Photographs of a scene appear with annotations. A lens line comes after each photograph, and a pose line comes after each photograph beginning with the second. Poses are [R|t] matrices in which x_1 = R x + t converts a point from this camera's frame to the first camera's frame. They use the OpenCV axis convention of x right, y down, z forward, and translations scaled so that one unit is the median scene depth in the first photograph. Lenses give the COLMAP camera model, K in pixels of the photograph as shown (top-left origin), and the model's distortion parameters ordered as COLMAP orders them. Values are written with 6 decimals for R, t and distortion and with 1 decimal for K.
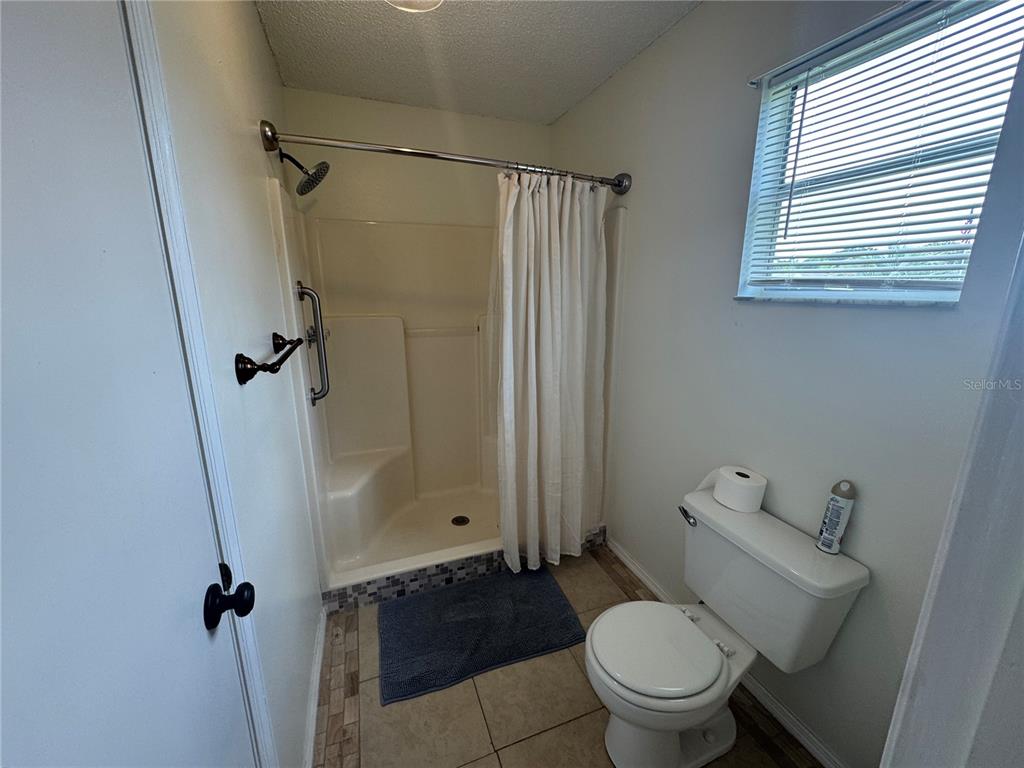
lens RADIAL K [[407.9, 0, 512.2], [0, 407.9, 380.6], [0, 0, 1]] dist [0.000259, -0.000081]
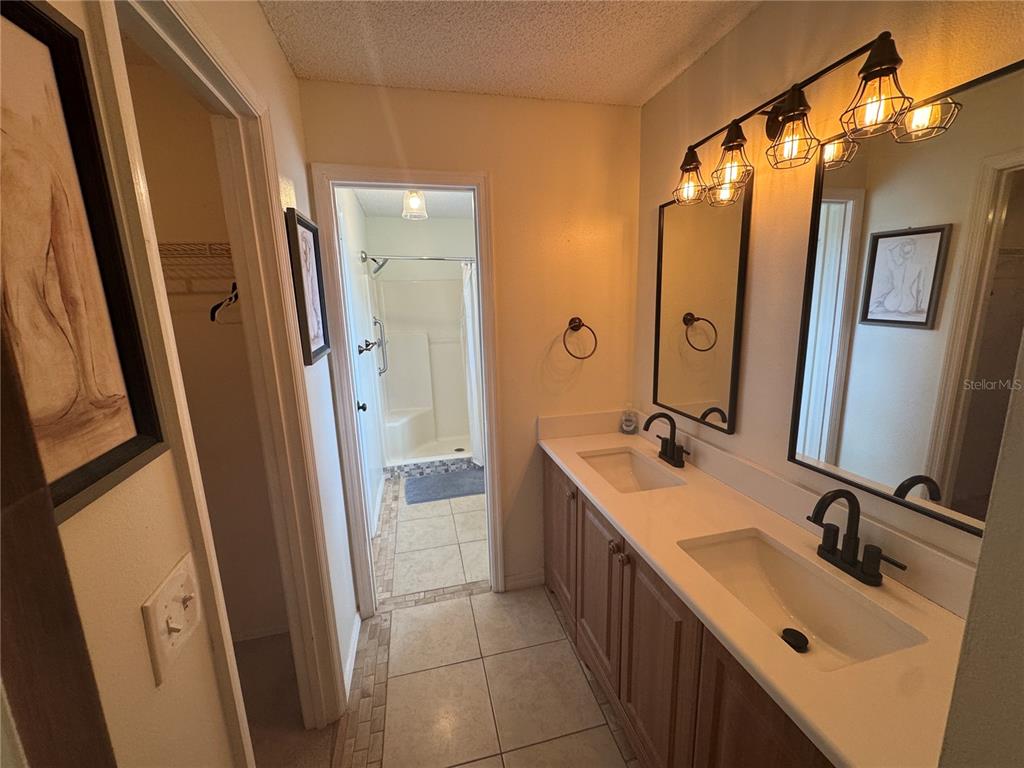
lens RADIAL K [[407.9, 0, 512.2], [0, 407.9, 380.6], [0, 0, 1]] dist [0.000259, -0.000081]
pose [[0.991915, -0.006555, -0.126732, 0.427722], [0.001397, 0.999169, -0.040746, 0.164858], [0.126894, 0.040239, 0.991100, -0.936919]]
